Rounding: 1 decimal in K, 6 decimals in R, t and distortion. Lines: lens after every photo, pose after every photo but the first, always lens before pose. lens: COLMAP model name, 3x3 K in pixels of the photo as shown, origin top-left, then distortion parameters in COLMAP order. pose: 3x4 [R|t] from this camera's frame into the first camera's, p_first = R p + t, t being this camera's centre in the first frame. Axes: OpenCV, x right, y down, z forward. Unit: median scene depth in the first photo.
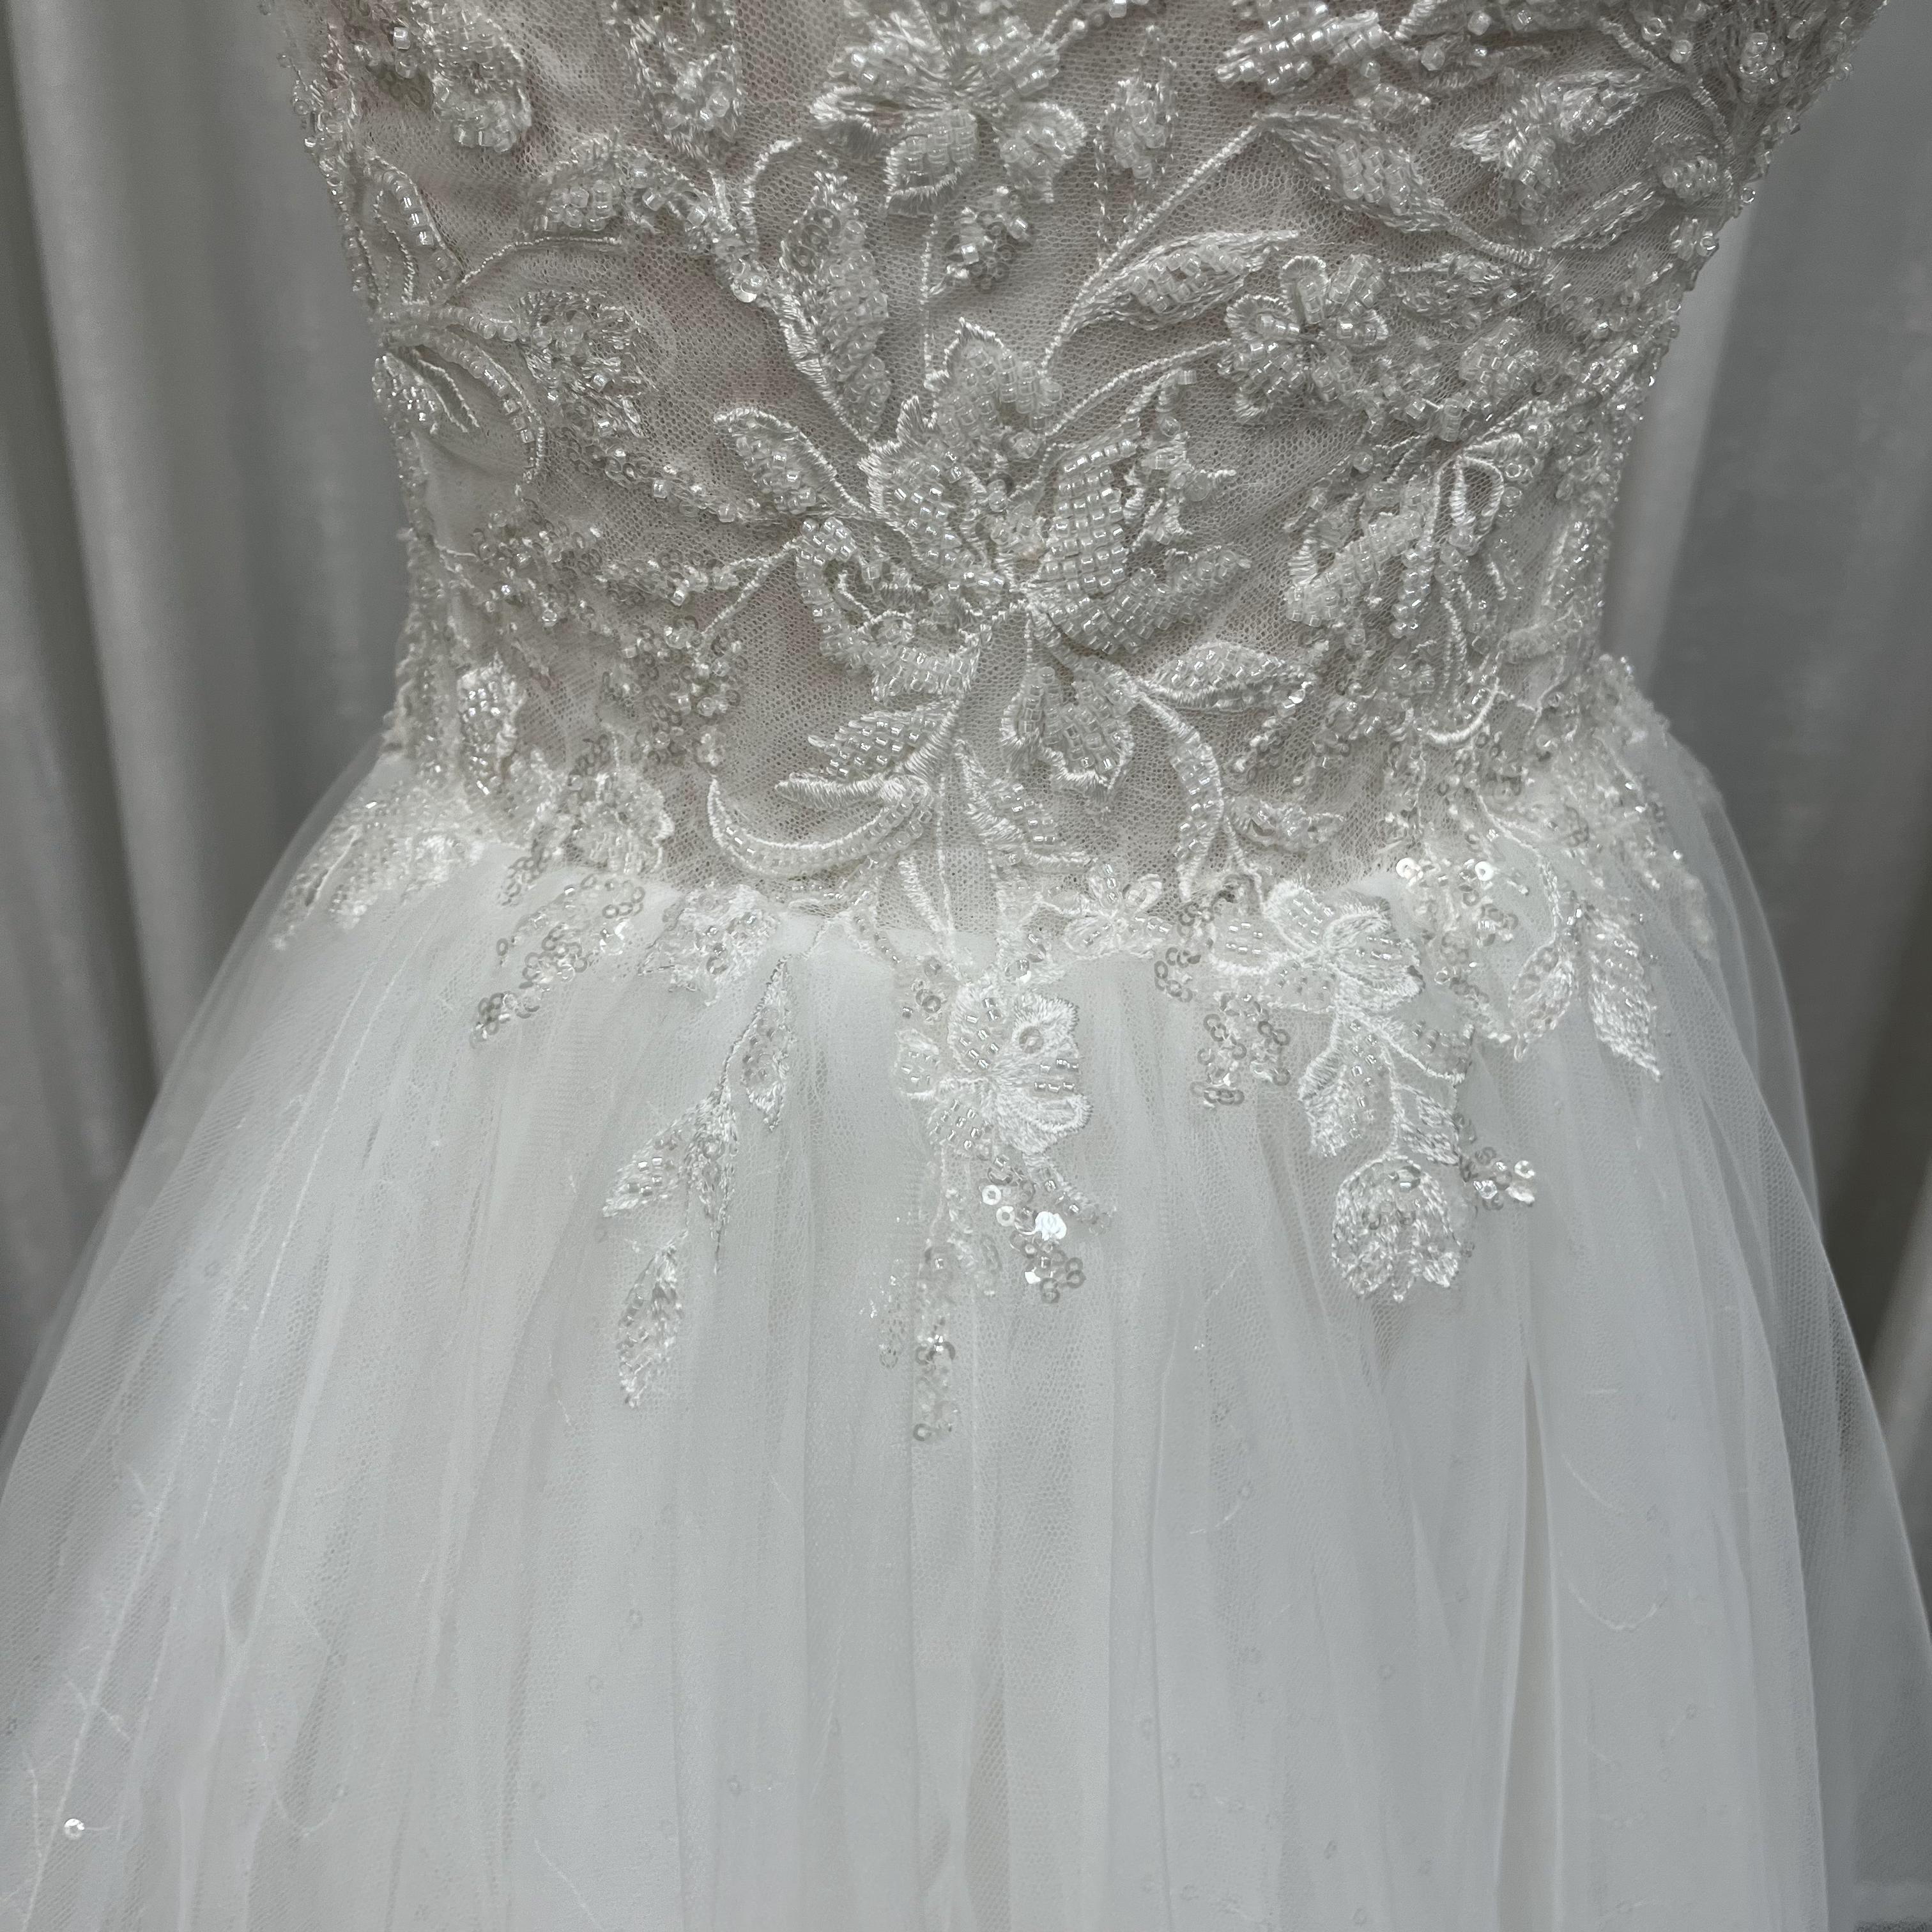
lens RADIAL K [[2082.7, 0, 978.2], [0, 2082.7, 966.2], [0, 0, 1]] dist [0.051157, -0.115700]
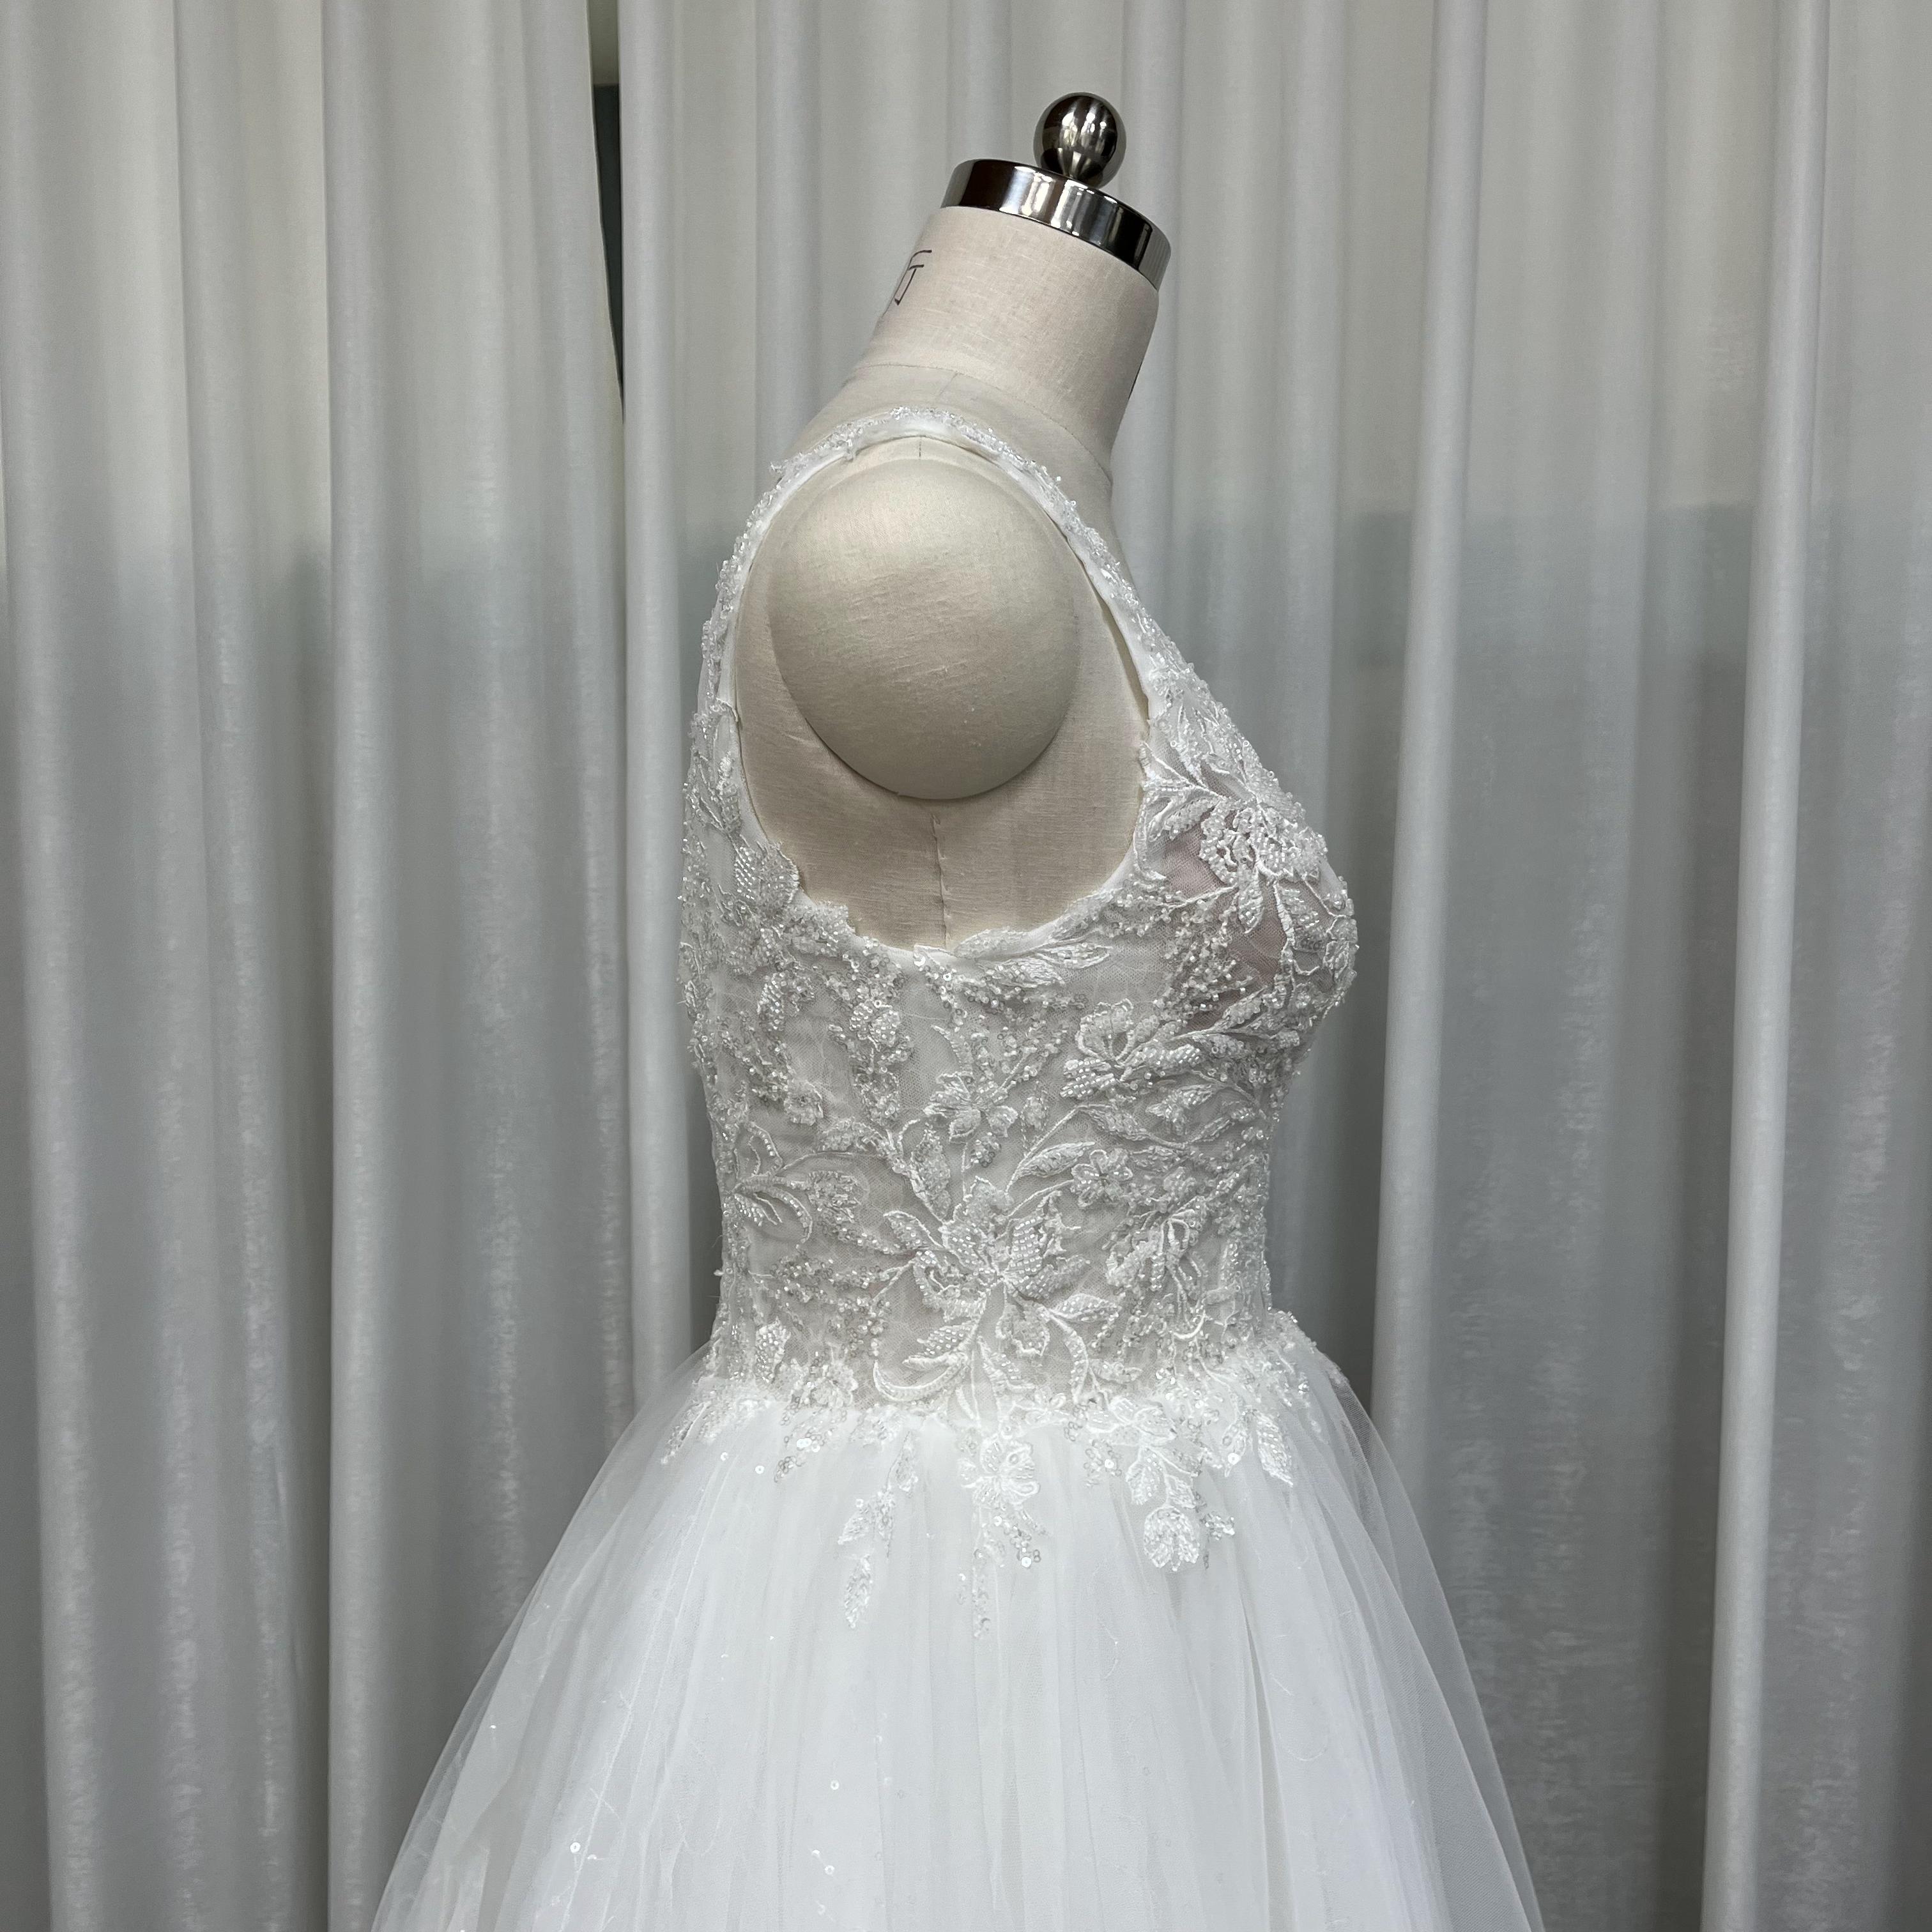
lens RADIAL K [[1969.1, 0, 970.8], [0, 1969.1, 969.3], [0, 0, 1]] dist [0.062632, -0.055019]
pose [[0.999101, -0.034974, 0.023941, -0.060994], [0.041359, 0.927954, -0.370392, 0.360759], [-0.009262, 0.371050, 0.928567, -1.367544]]
